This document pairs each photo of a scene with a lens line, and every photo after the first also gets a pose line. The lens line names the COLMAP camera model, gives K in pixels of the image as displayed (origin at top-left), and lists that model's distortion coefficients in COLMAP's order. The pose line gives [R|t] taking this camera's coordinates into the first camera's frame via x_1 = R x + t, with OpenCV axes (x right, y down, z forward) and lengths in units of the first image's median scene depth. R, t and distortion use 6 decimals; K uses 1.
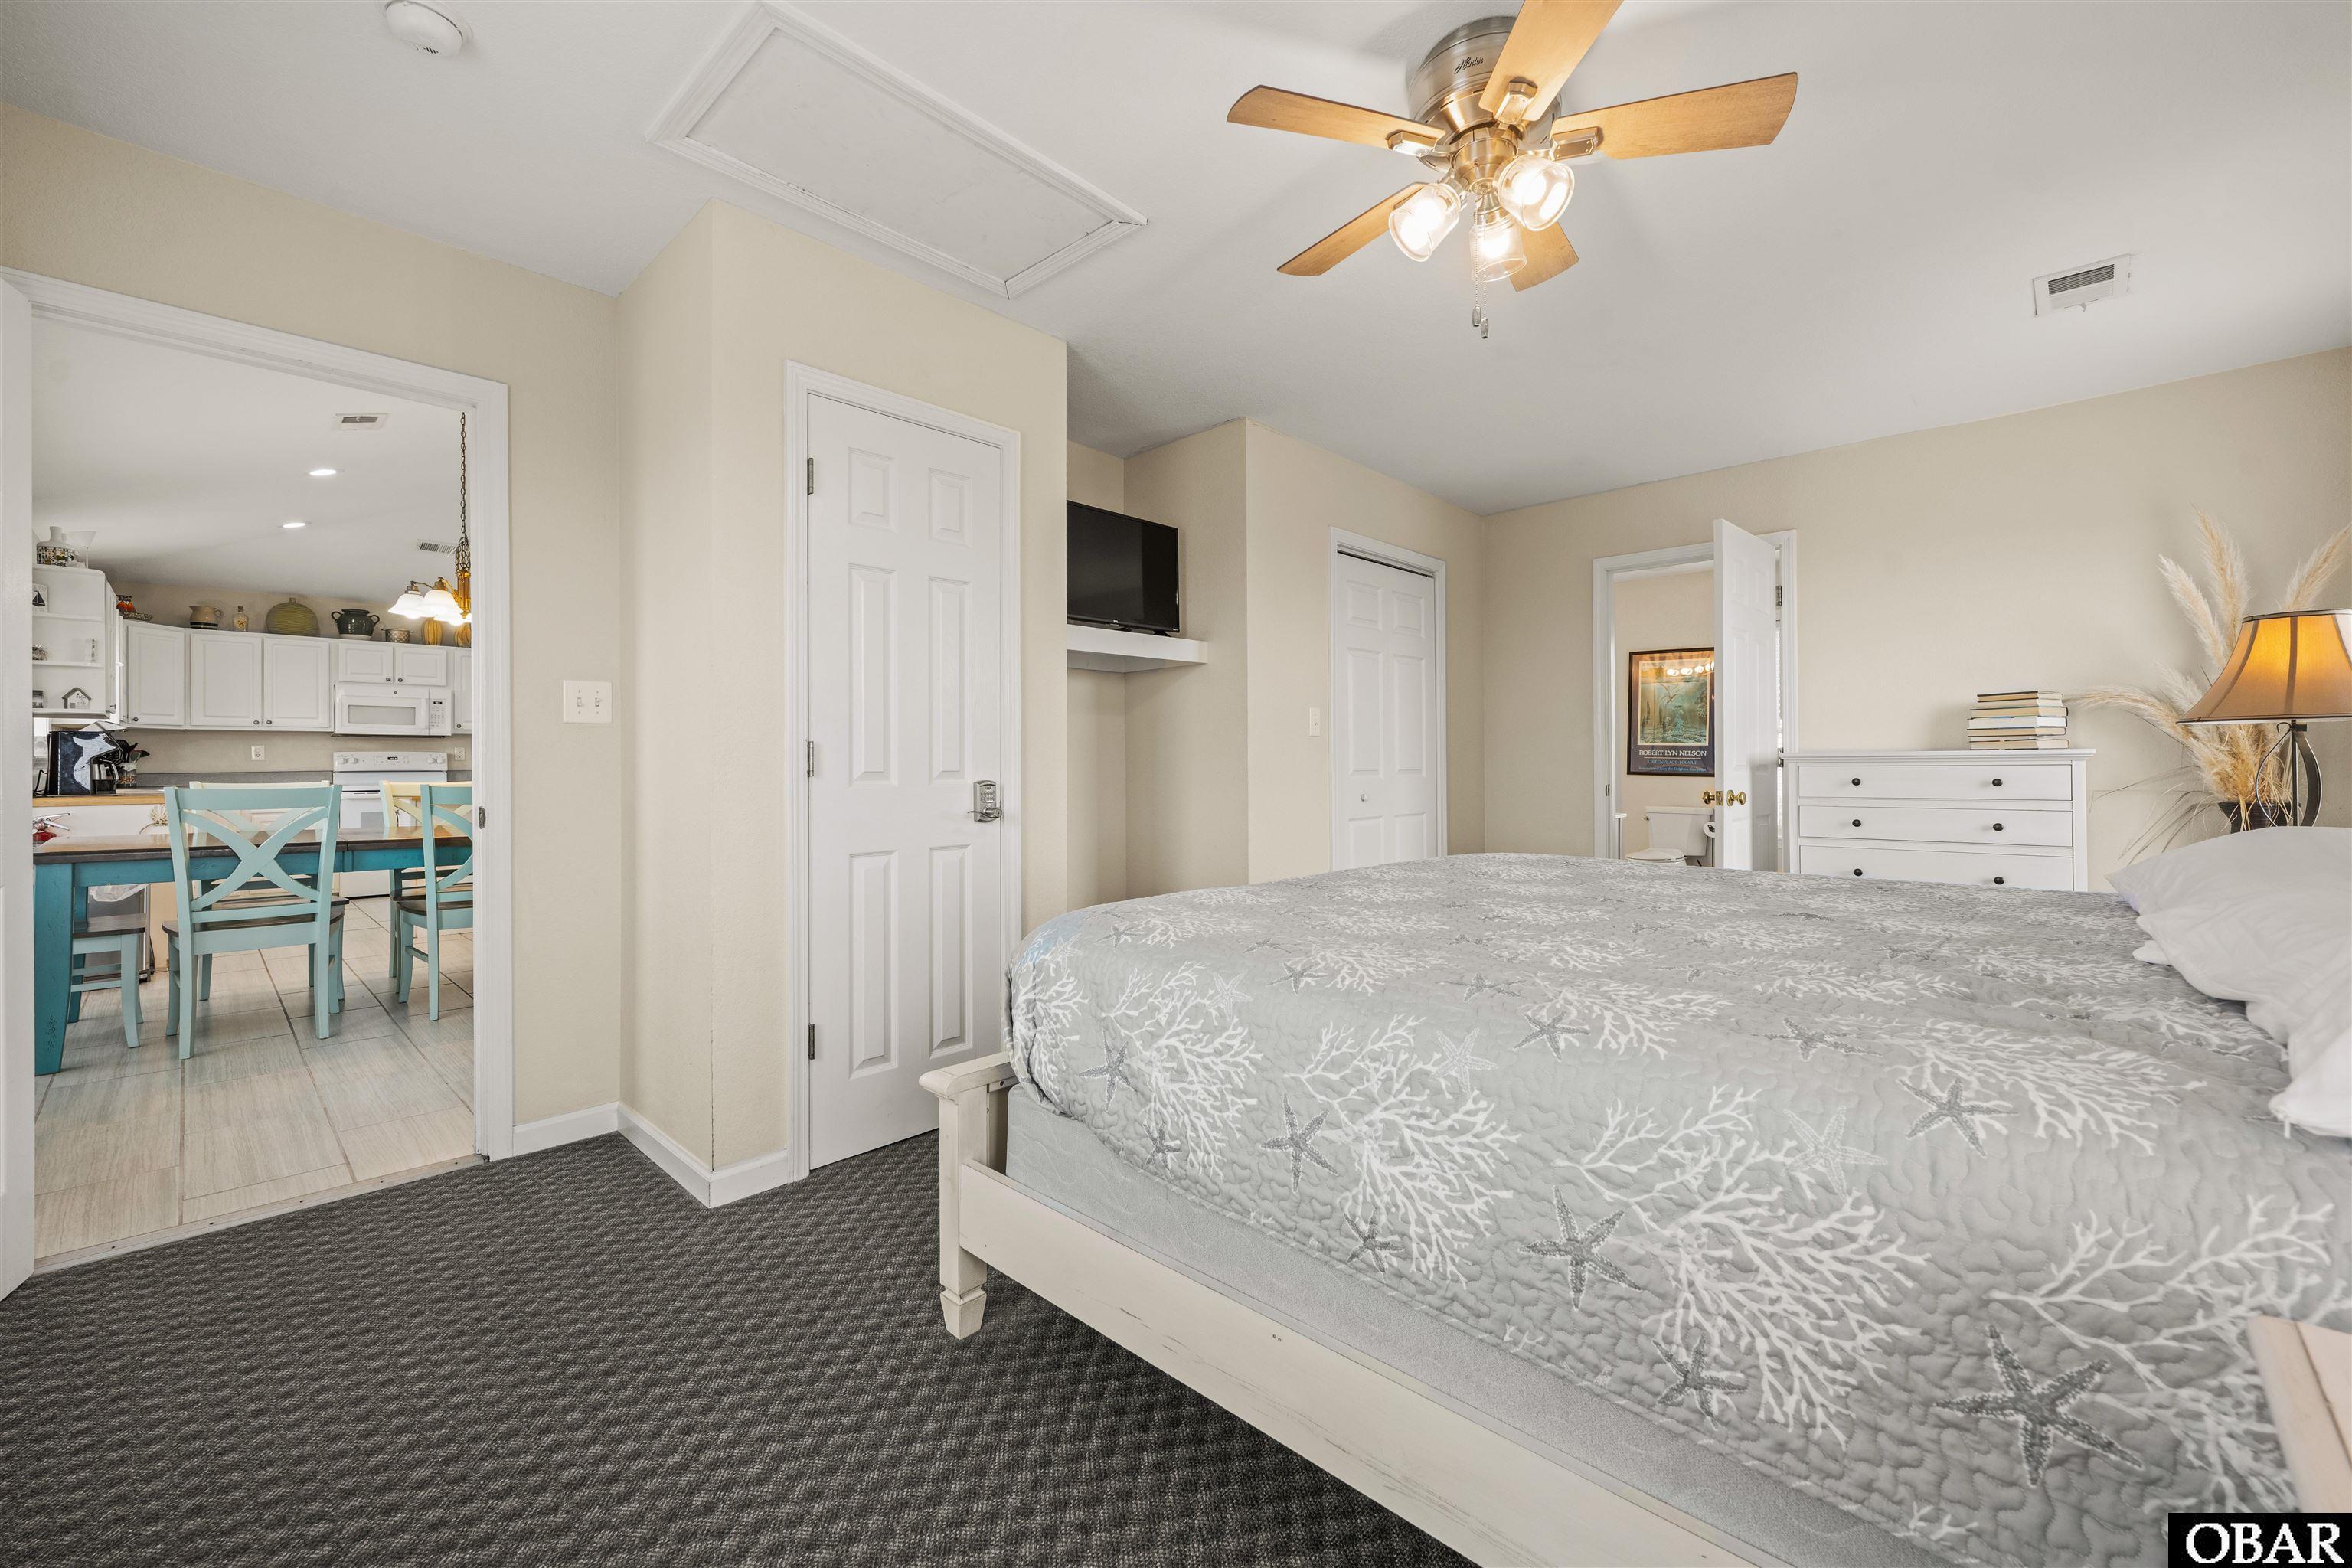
lens RADIAL K [[942.9, 0, 1177.9], [0, 942.9, 746.2], [0, 0, 1]] dist [0.013430, 0.000026]
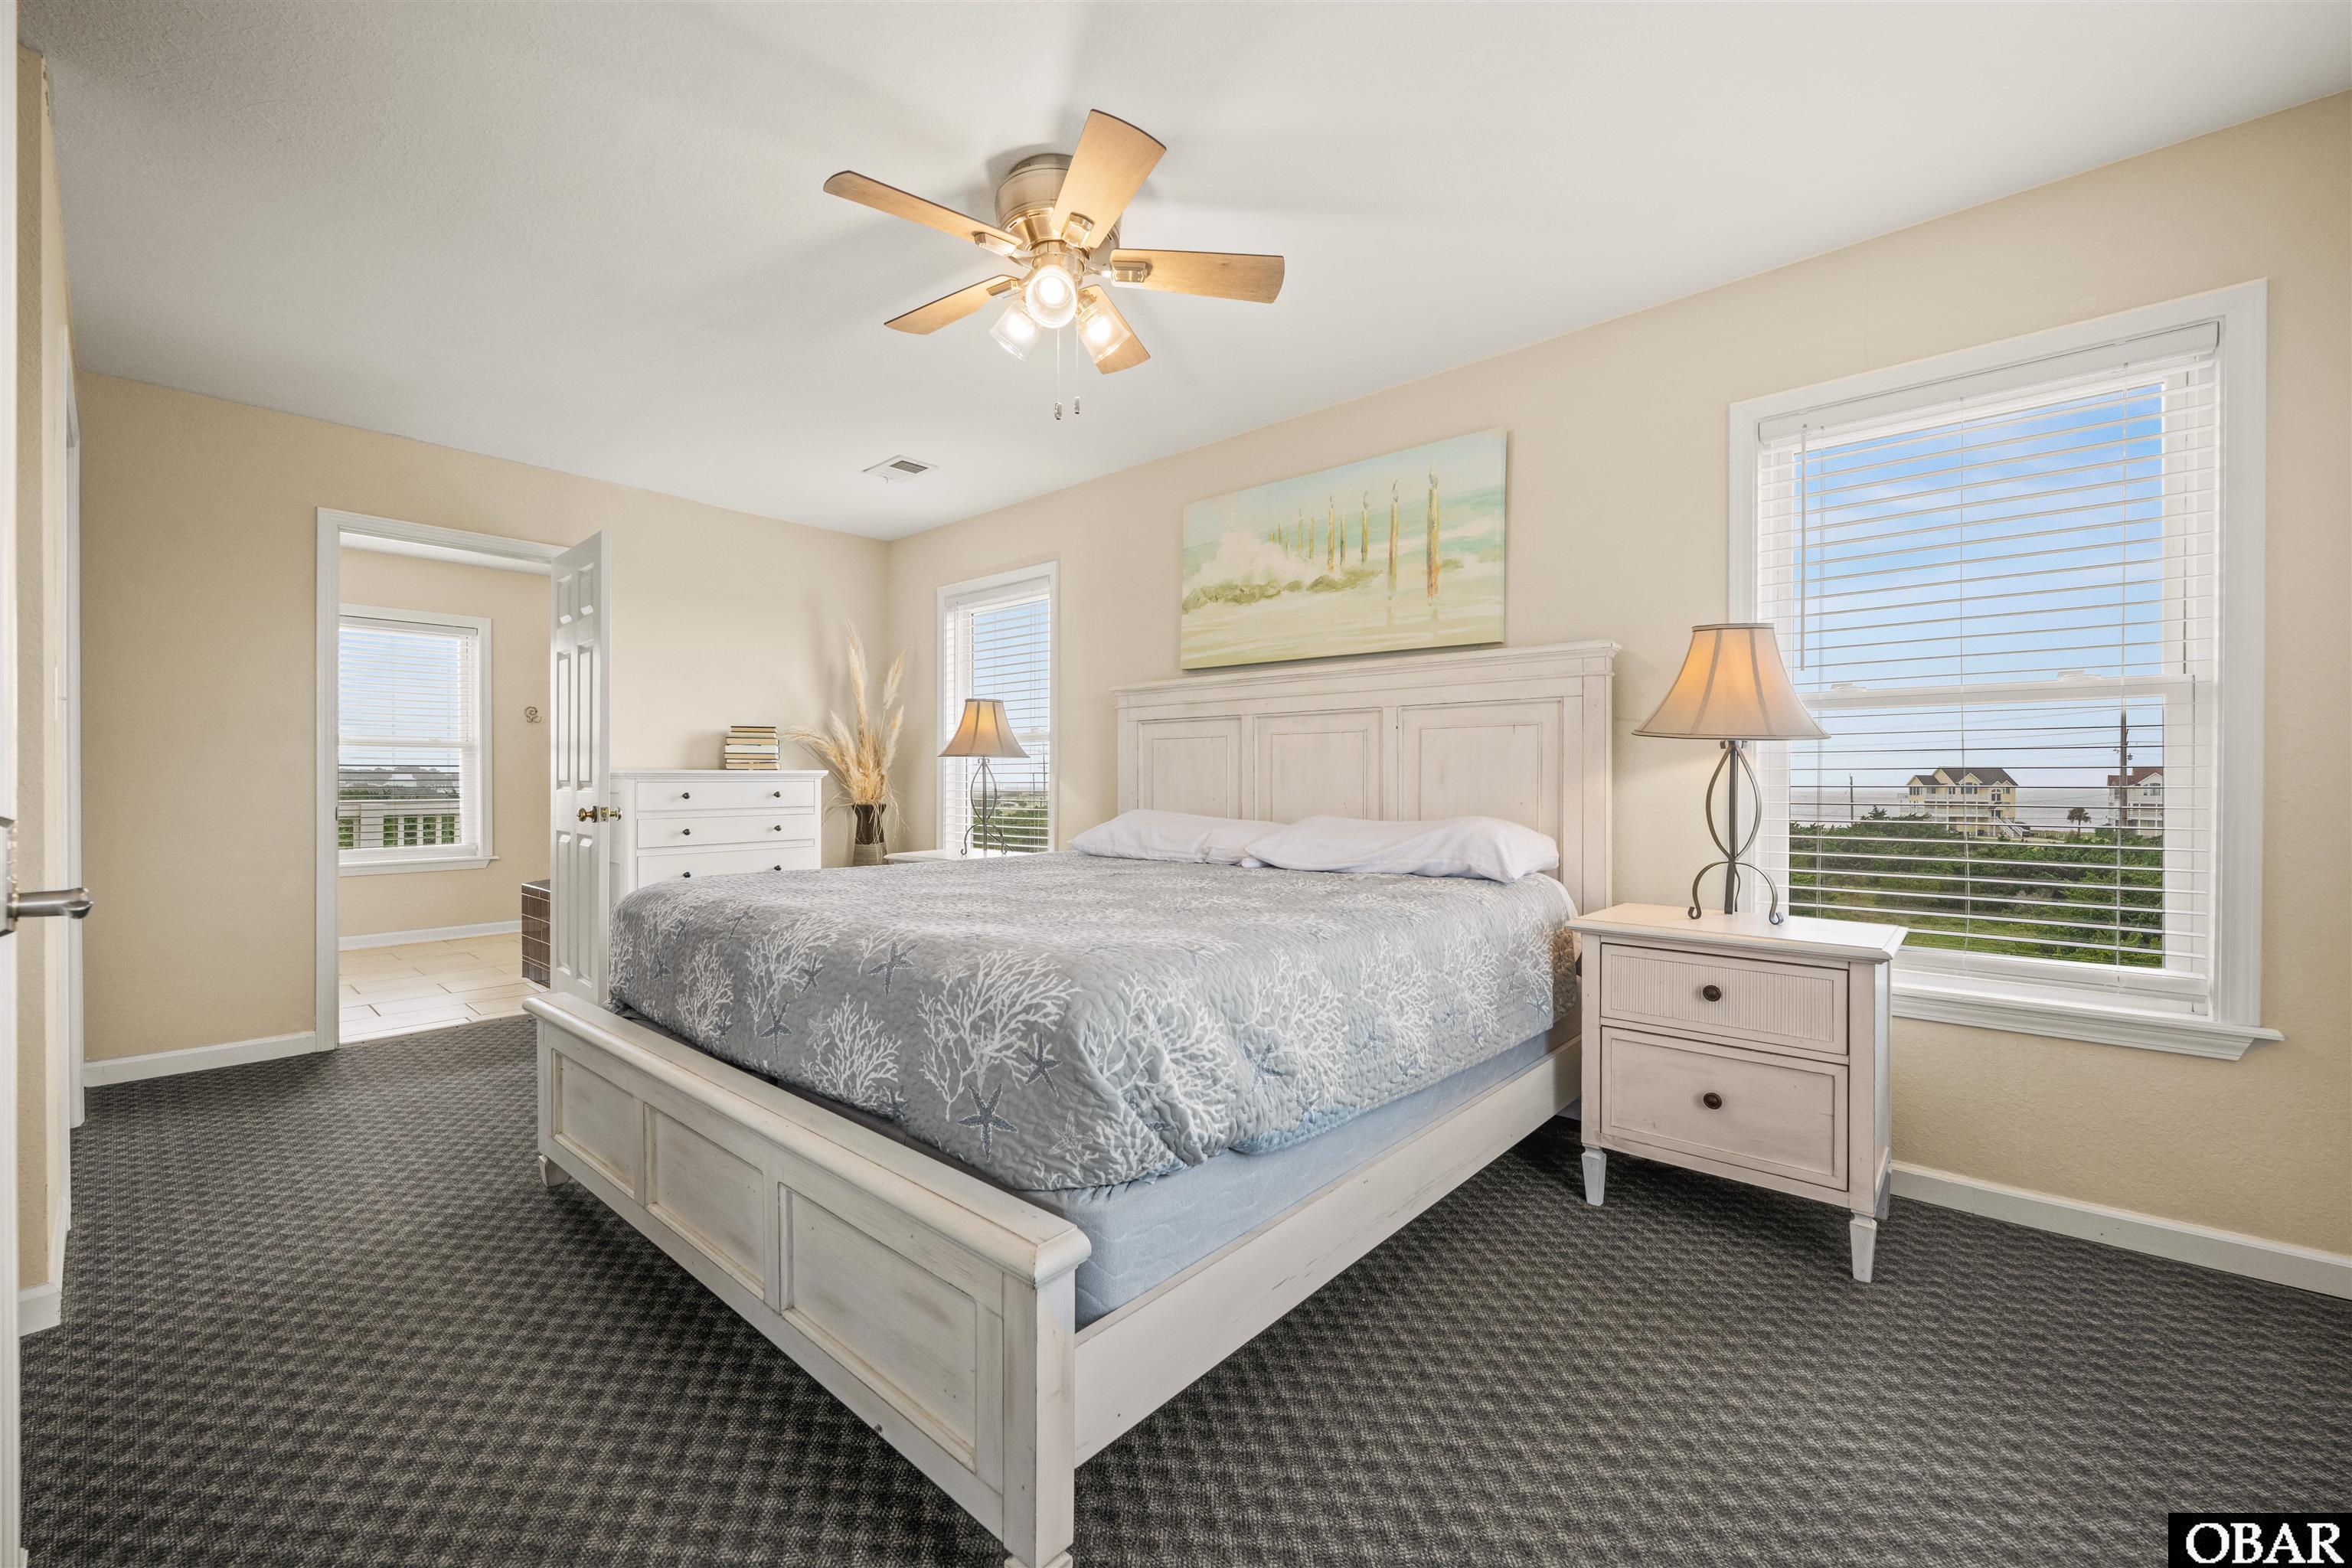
lens RADIAL K [[935.0, 0, 1176.0], [0, 935.0, 784.0], [0, 0, 1]] dist [-0.000791, -0.000095]
pose [[-0.032884, 0.002209, 0.999457, -0.817736], [-0.018048, 0.999833, -0.002803, 0.030194], [-0.999296, -0.018131, -0.032839, 0.862981]]
